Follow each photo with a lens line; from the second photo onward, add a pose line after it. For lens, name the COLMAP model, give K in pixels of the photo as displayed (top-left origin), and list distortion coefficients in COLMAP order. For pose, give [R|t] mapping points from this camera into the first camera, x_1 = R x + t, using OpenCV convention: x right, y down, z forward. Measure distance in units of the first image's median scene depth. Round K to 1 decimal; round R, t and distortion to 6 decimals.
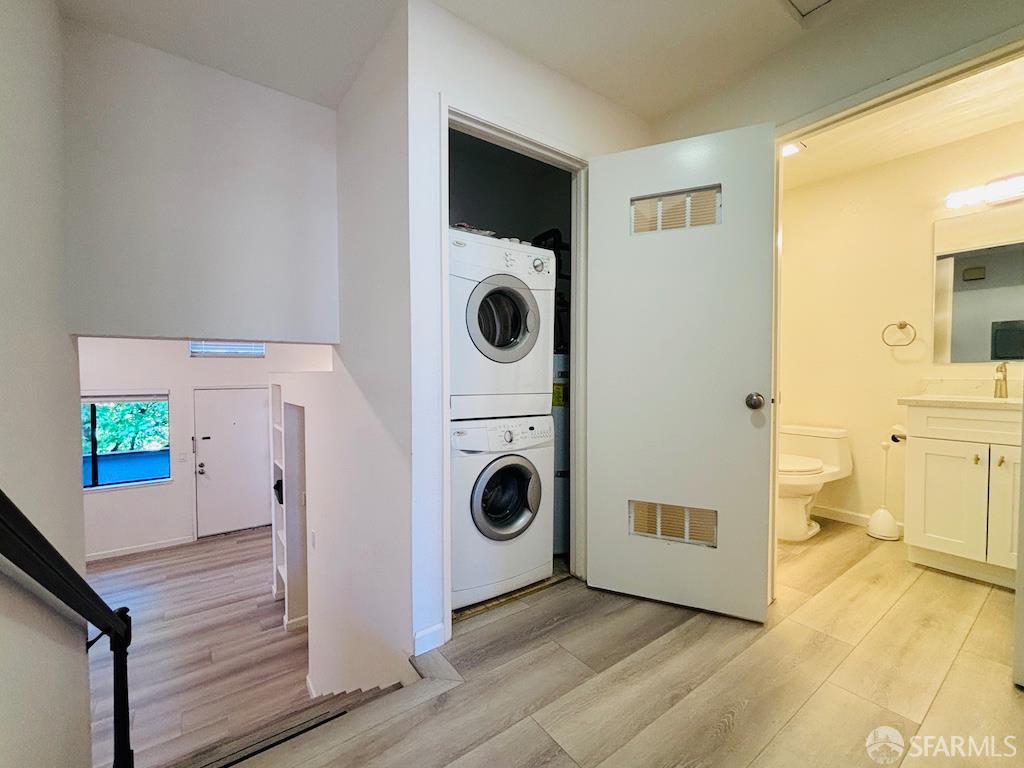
lens RADIAL K [[430.8, 0, 515.0], [0, 430.8, 383.0], [0, 0, 1]] dist [0.014002, 0.000745]
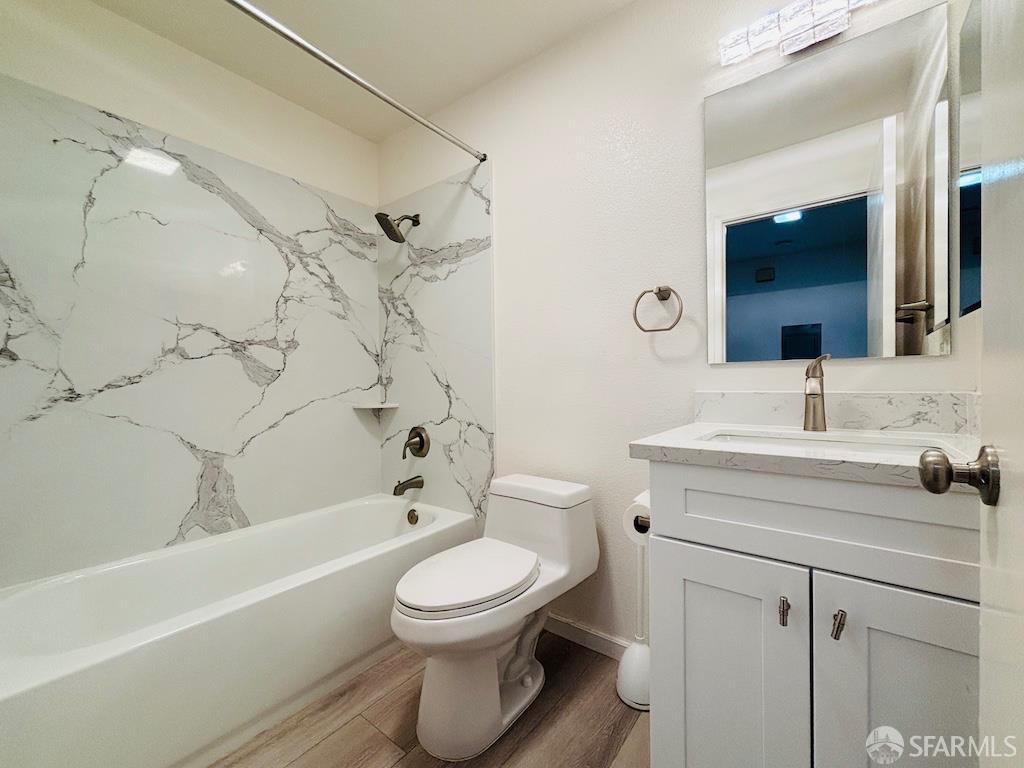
lens RADIAL K [[430.8, 0, 509.9], [0, 430.8, 382.8], [0, 0, 1]] dist [0.014002, 0.000745]
pose [[0.963418, -0.011711, 0.267748, 0.618692], [0.018181, 0.999599, -0.021697, -0.014054], [-0.267387, 0.025771, 0.963245, 0.592335]]
